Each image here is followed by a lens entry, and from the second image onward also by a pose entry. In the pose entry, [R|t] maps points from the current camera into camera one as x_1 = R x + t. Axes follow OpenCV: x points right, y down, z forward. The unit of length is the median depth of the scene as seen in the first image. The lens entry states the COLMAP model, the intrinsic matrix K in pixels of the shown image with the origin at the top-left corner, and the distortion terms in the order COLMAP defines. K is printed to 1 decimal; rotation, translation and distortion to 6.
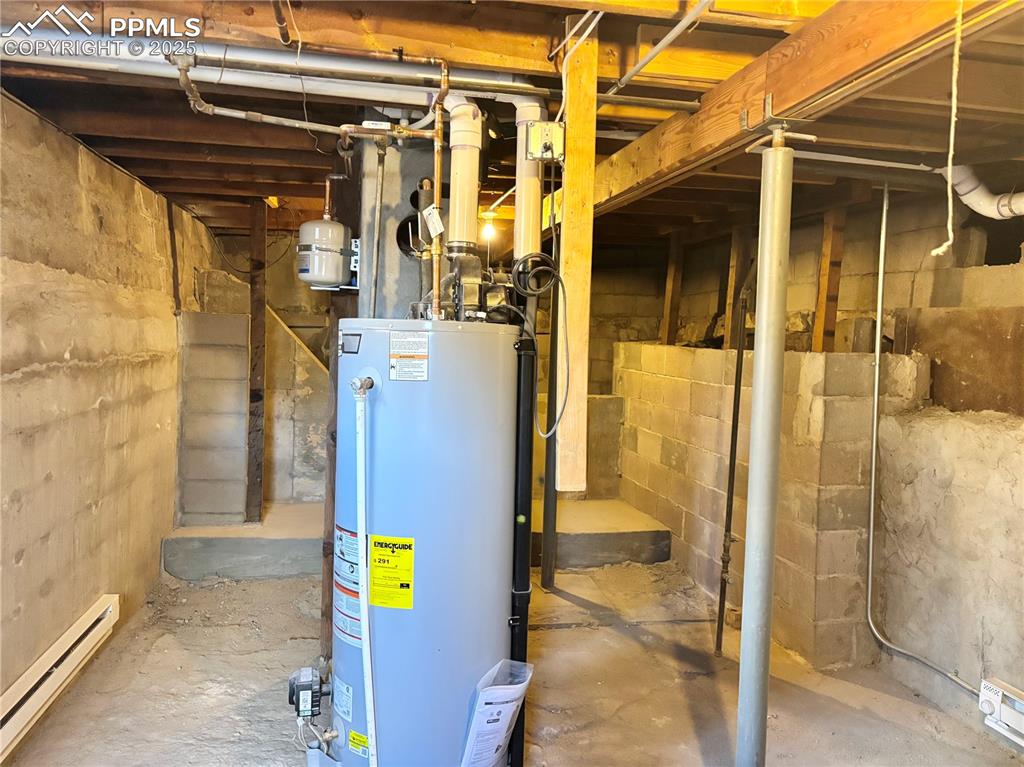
lens RADIAL K [[771.8, 0, 512.0], [0, 771.8, 383.5], [0, 0, 1]] dist [-0.000317, -0.001845]
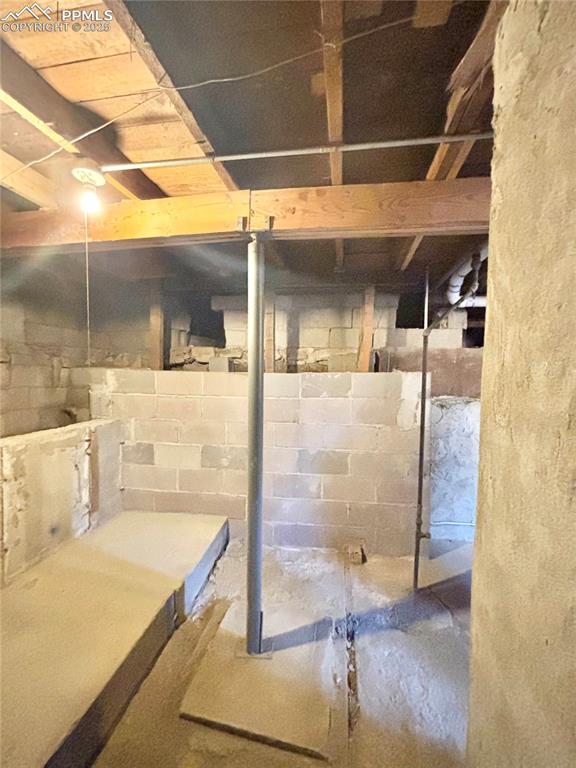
lens RADIAL K [[307.4, 0, 290.4], [0, 307.4, 382.0], [0, 0, 1]] dist [-0.001045, -0.000029]
pose [[0.326893, -0.069362, 0.942513, -0.240534], [0.064885, 0.996597, 0.050838, -0.053738], [-0.942831, 0.044536, 0.330281, 0.802310]]
